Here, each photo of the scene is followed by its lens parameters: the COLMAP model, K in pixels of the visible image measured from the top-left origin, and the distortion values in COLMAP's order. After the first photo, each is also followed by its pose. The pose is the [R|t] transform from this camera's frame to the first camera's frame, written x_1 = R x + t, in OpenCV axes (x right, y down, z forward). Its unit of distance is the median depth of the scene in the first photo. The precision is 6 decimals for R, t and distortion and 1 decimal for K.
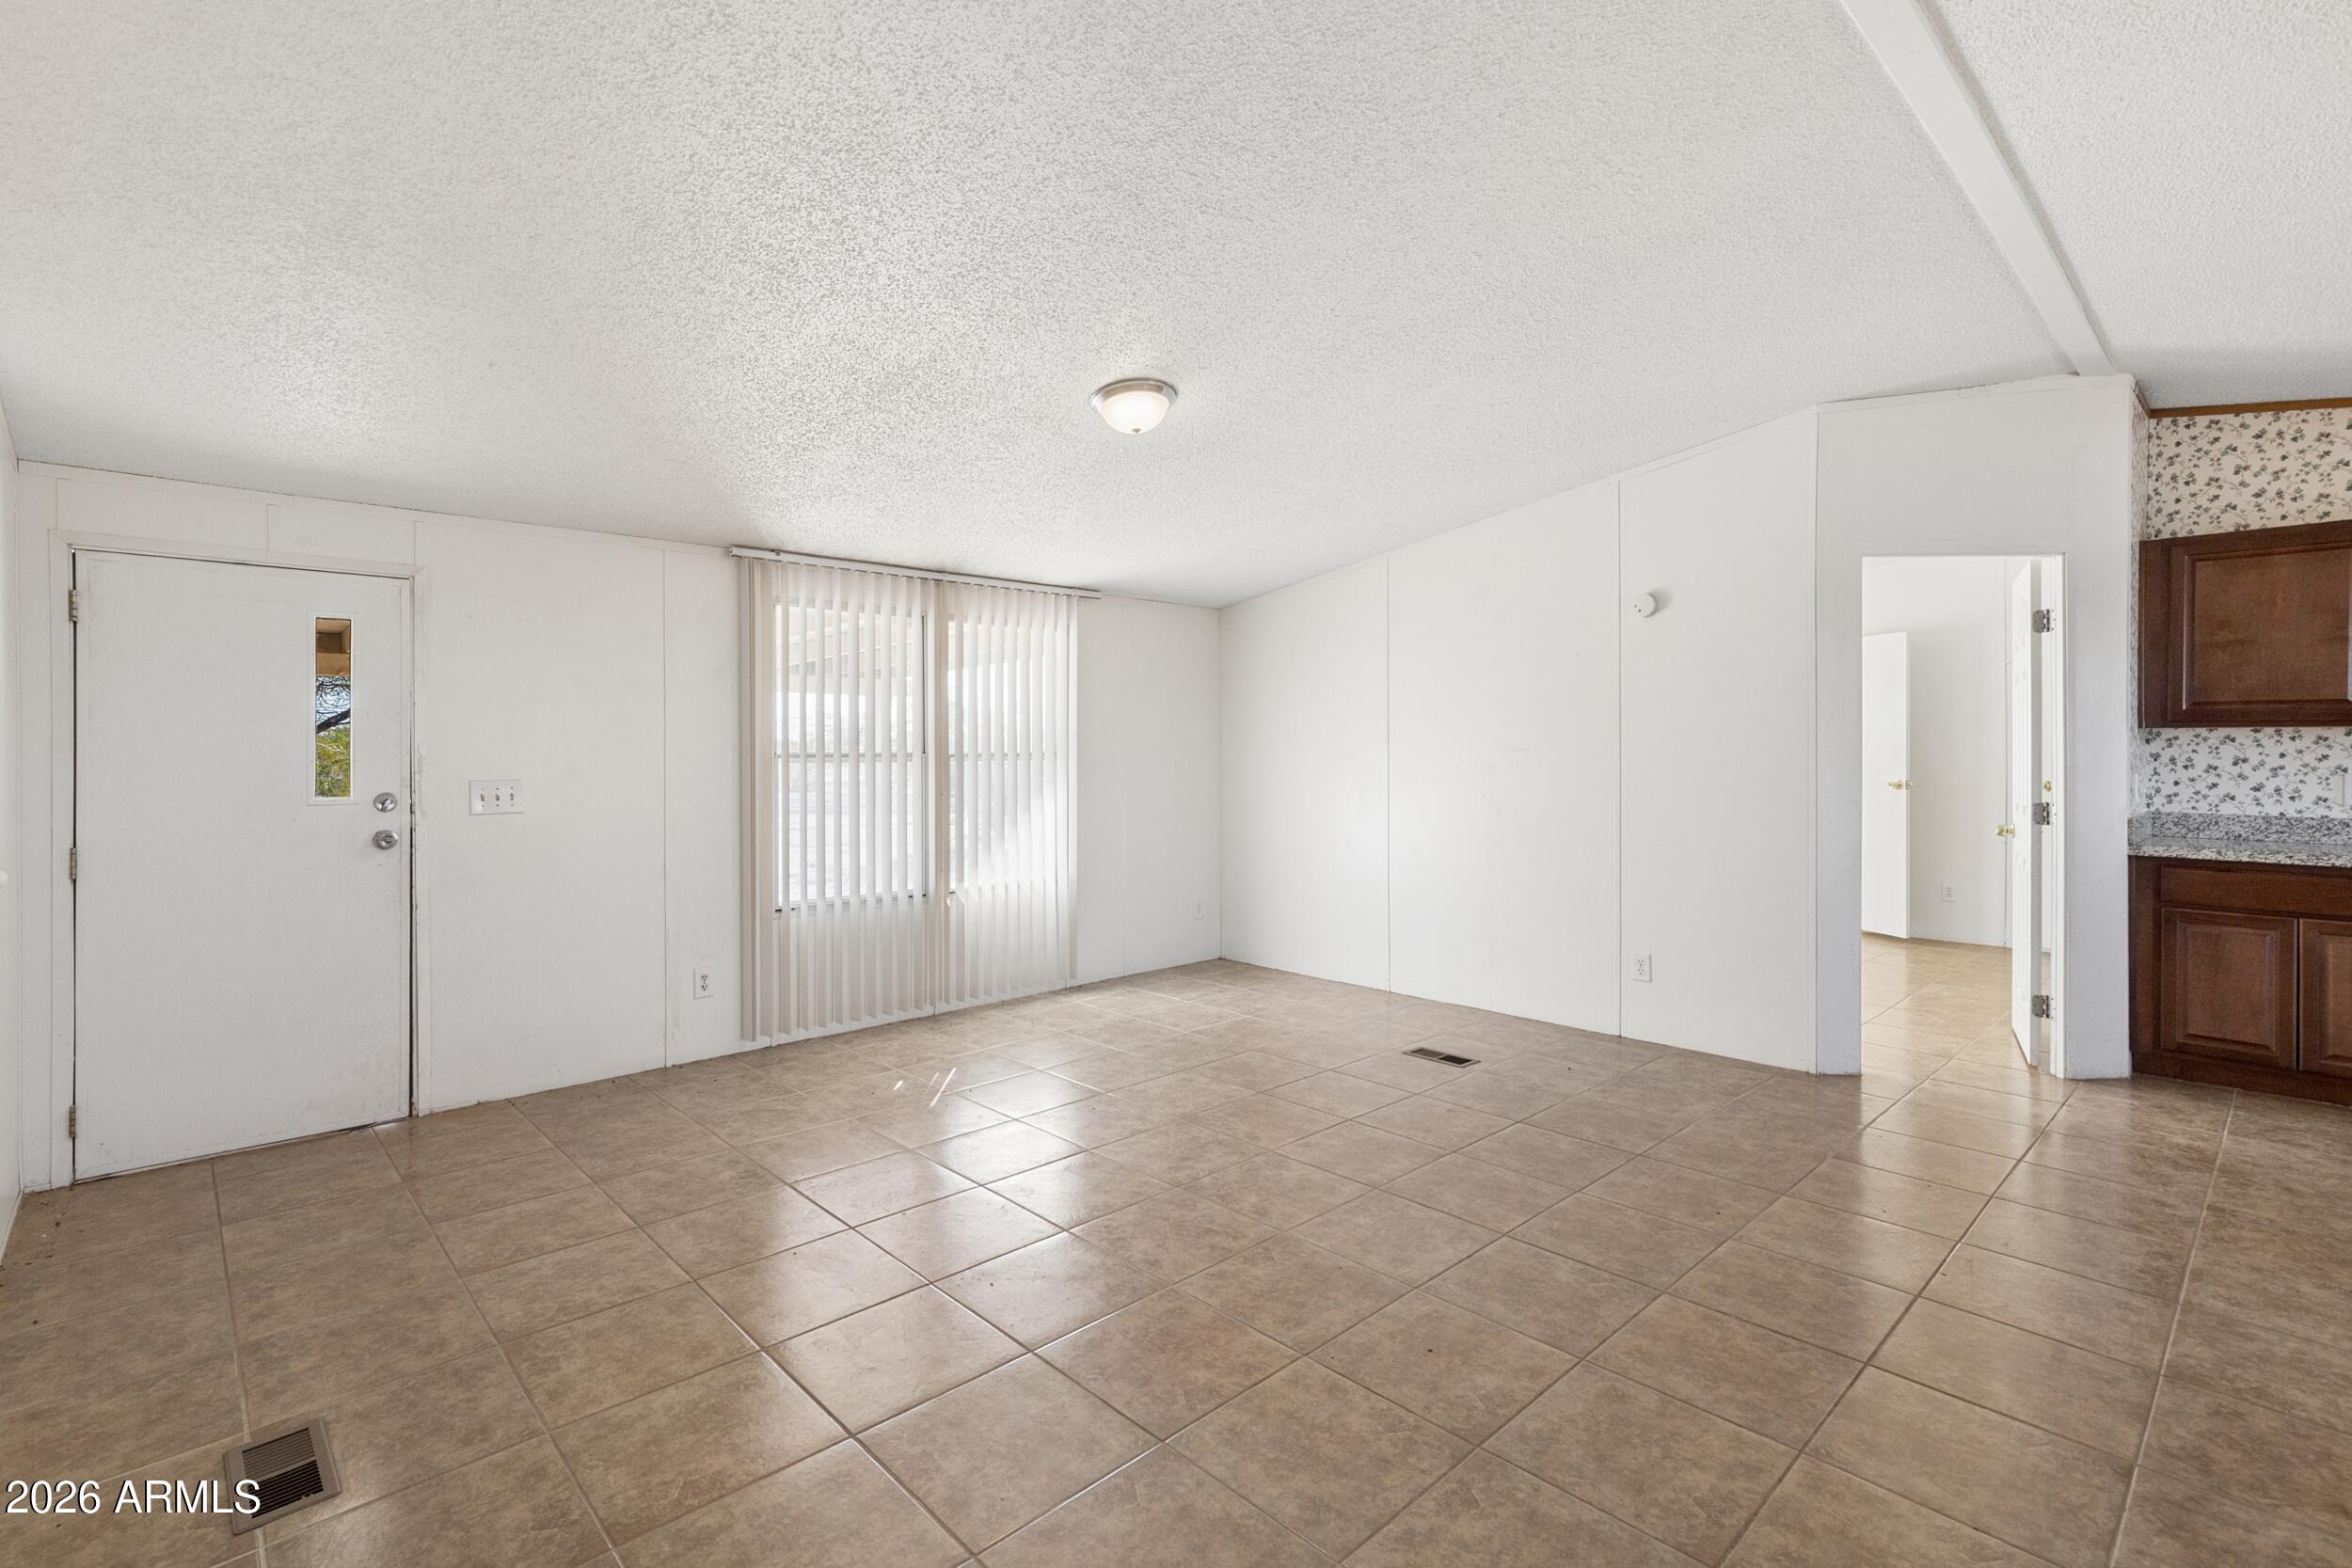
lens RADIAL K [[1075.4, 0, 1169.8], [0, 1075.4, 748.5], [0, 0, 1]] dist [0.009061, 0.000217]
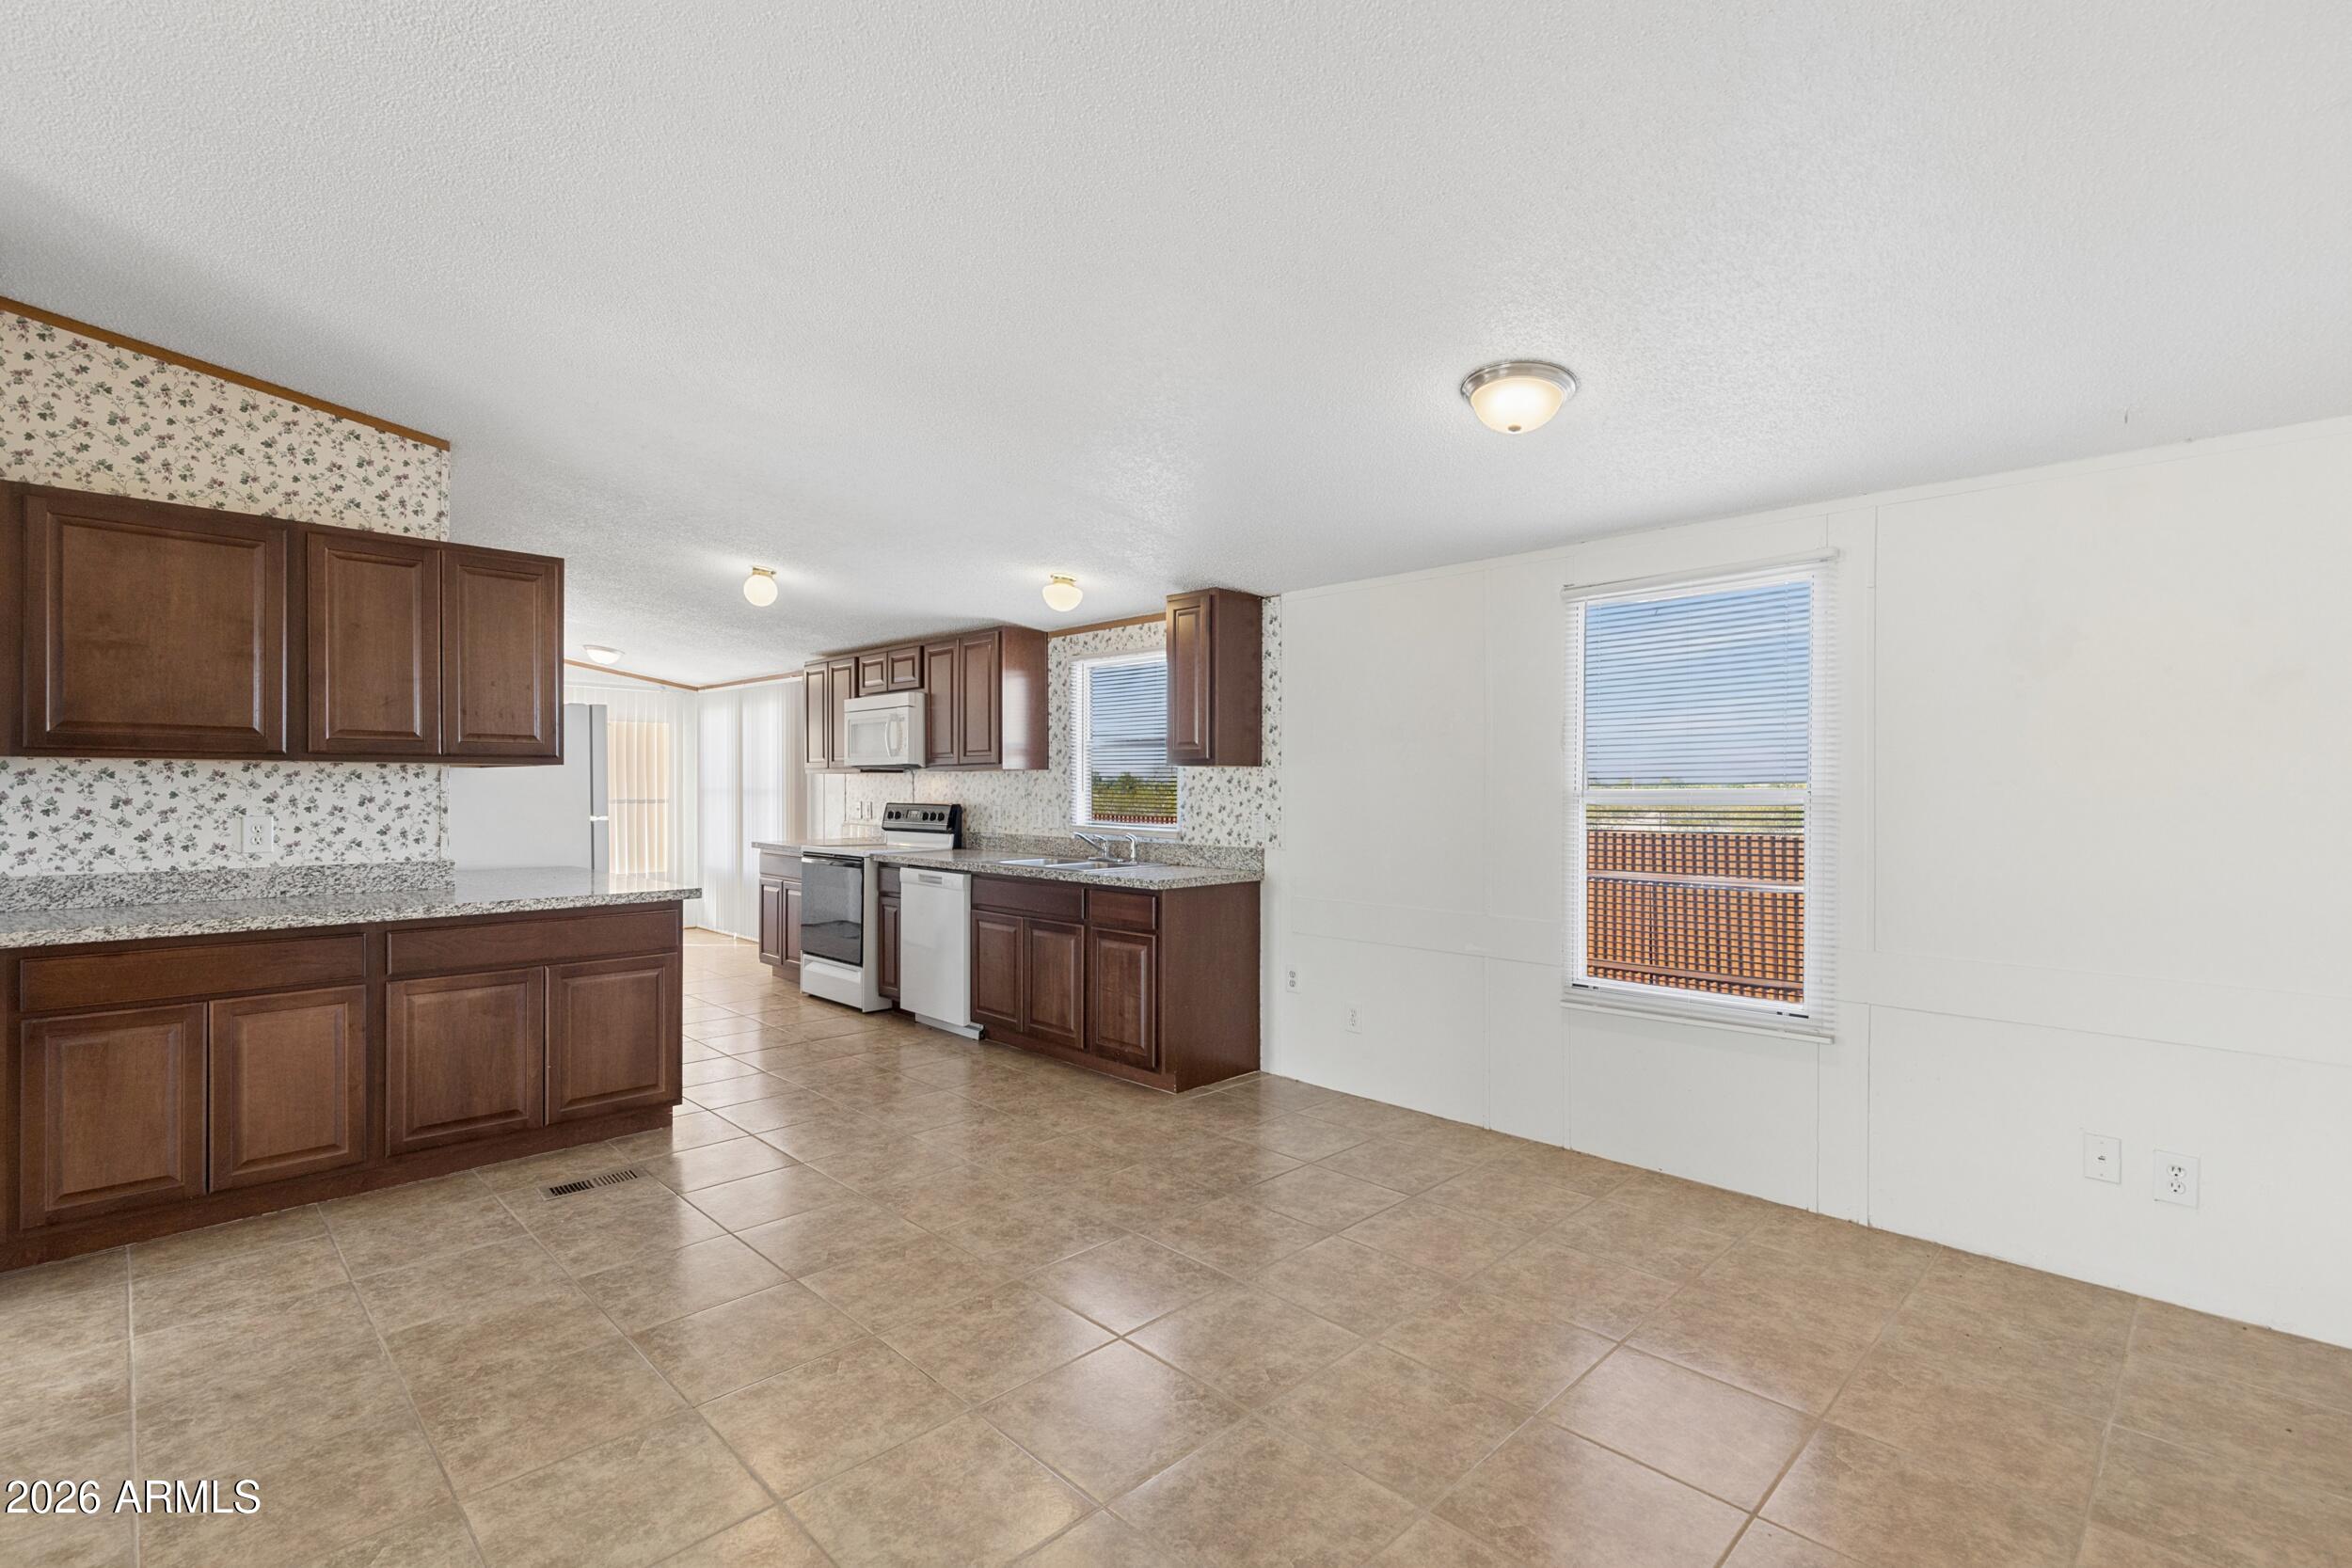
lens RADIAL K [[1070.7, 0, 1170.2], [0, 1070.7, 794.0], [0, 0, 1]] dist [0.013252, -0.000969]
pose [[-0.019497, -0.008508, 0.999774, 0.219123], [-0.001576, 0.999963, 0.008479, -0.002243], [-0.999809, -0.001410, -0.019510, 0.289302]]
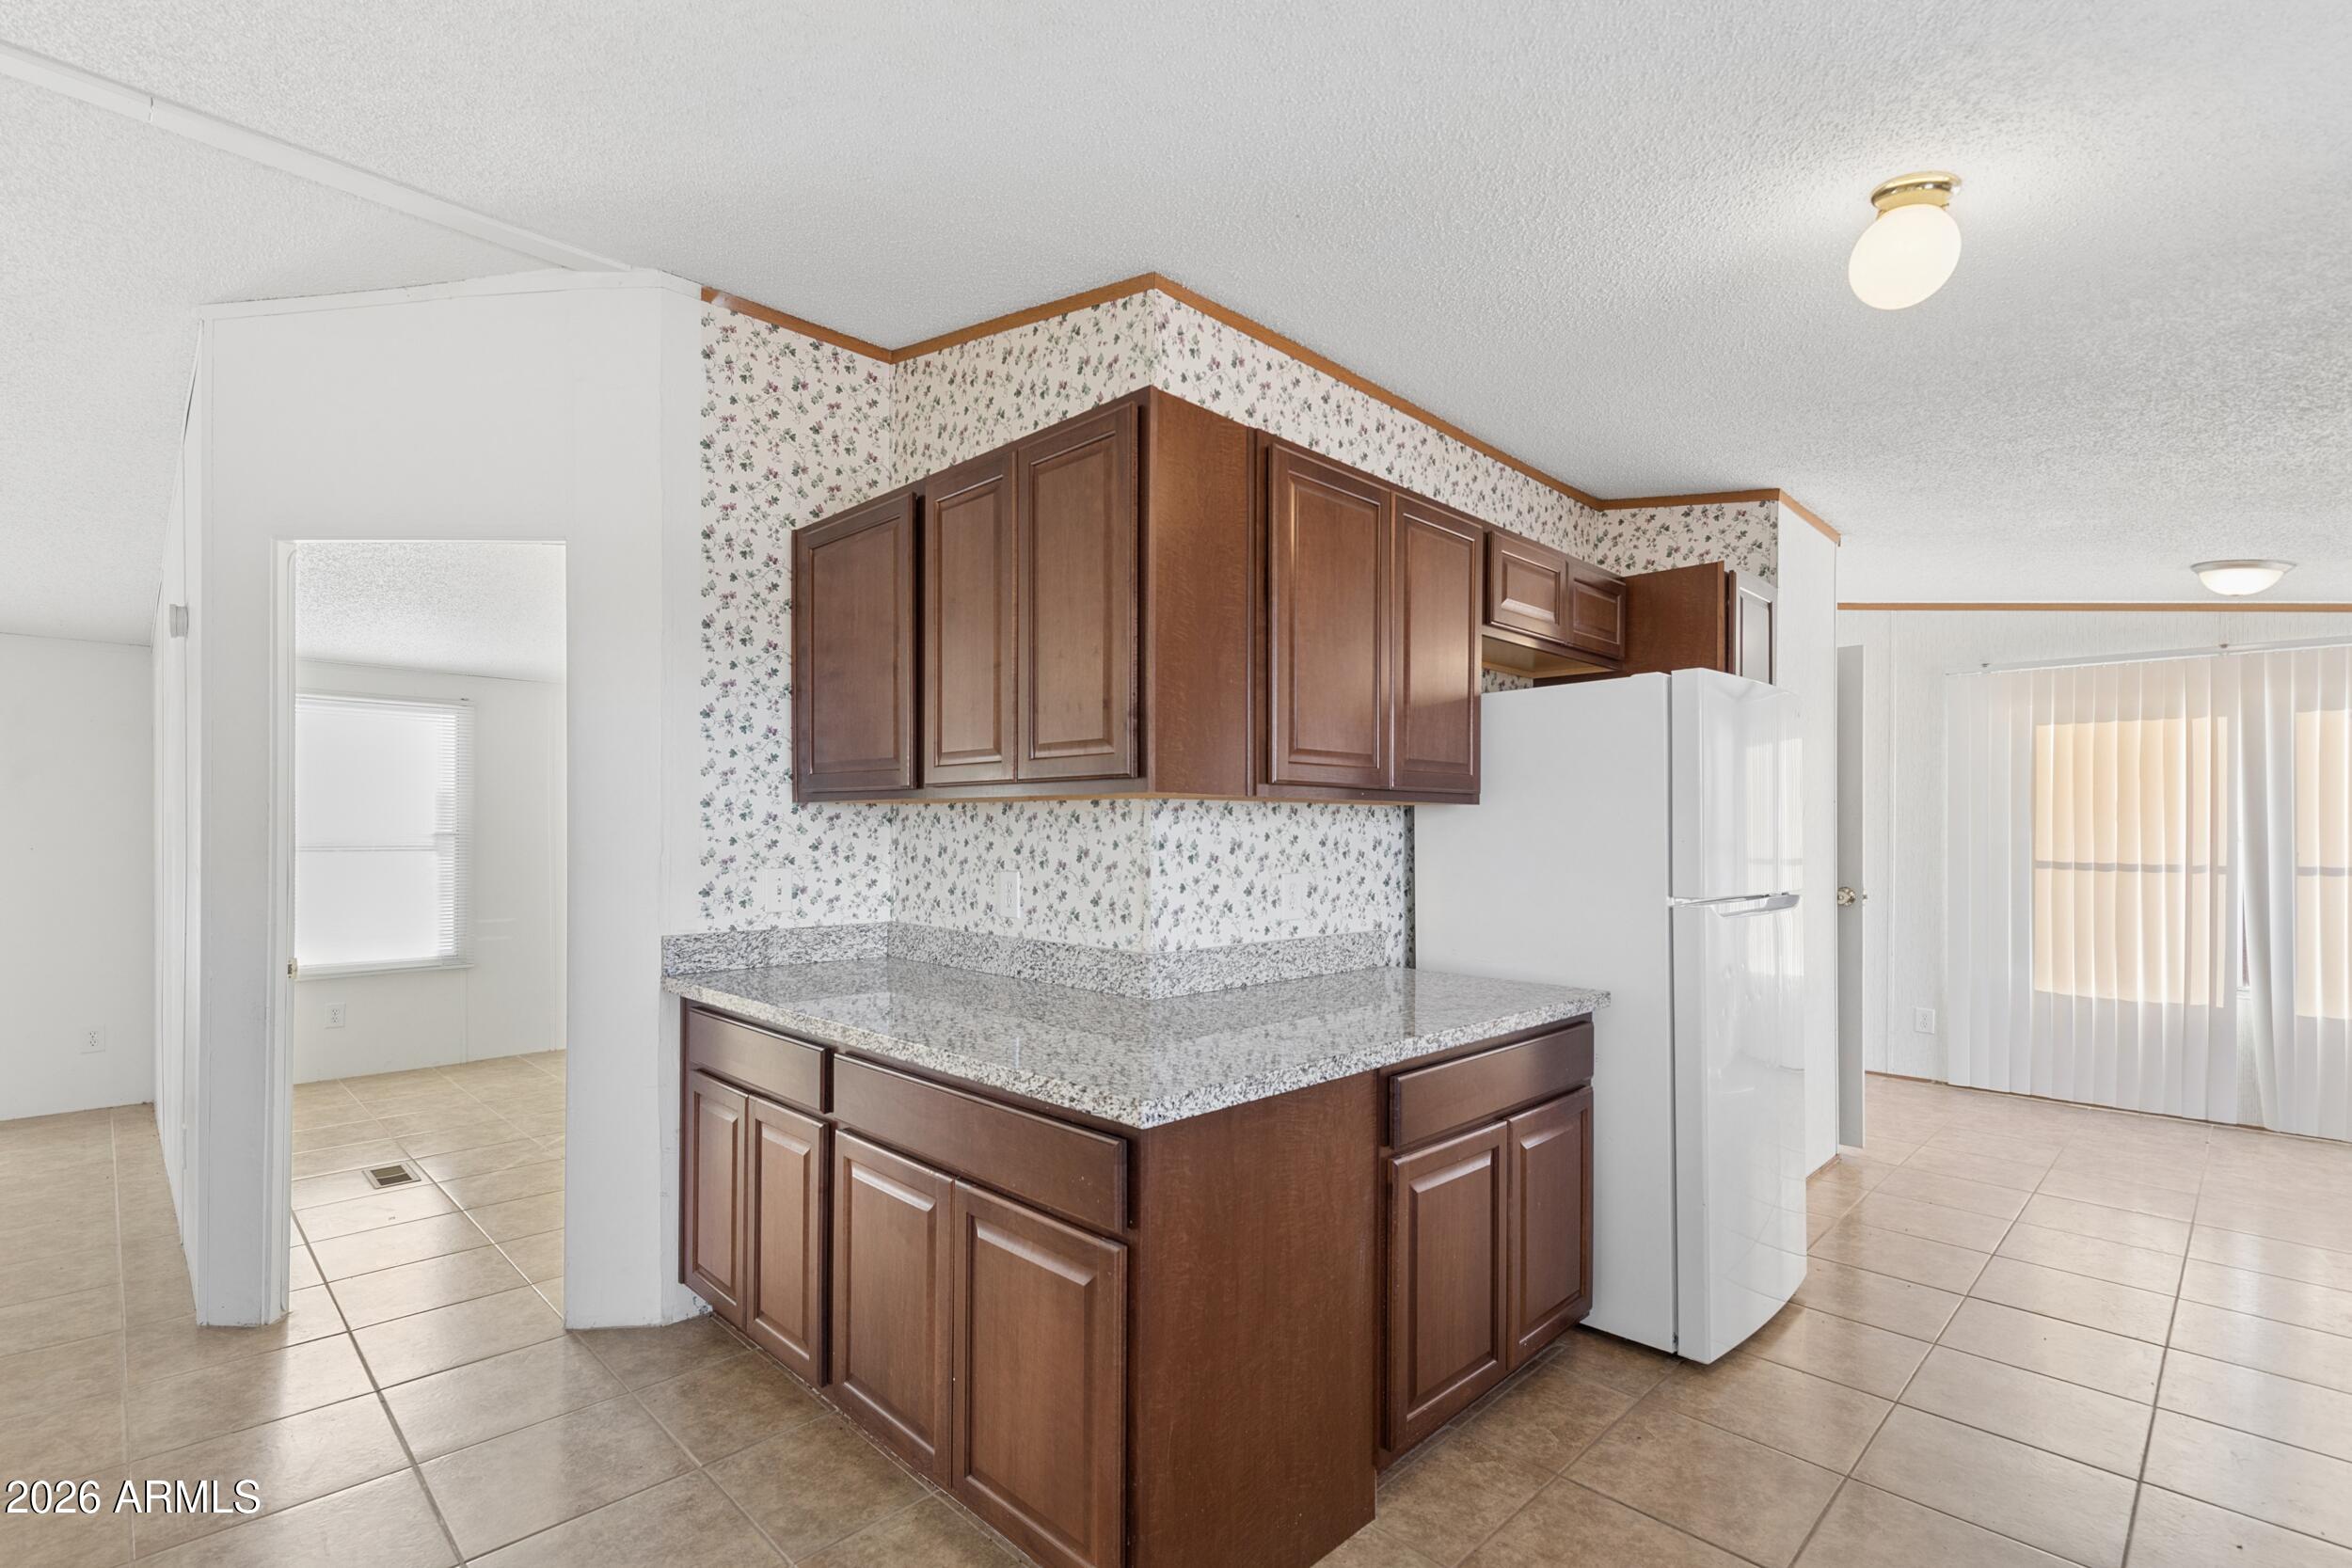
lens RADIAL K [[1071.0, 0, 1169.0], [0, 1071.0, 833.0], [0, 0, 1]] dist [0.010458, 0.000368]
pose [[0.999685, 0.004275, 0.024725, 1.168607], [-0.004292, 0.999991, 0.000643, -0.000846], [-0.024722, -0.000749, 0.999694, 0.325453]]
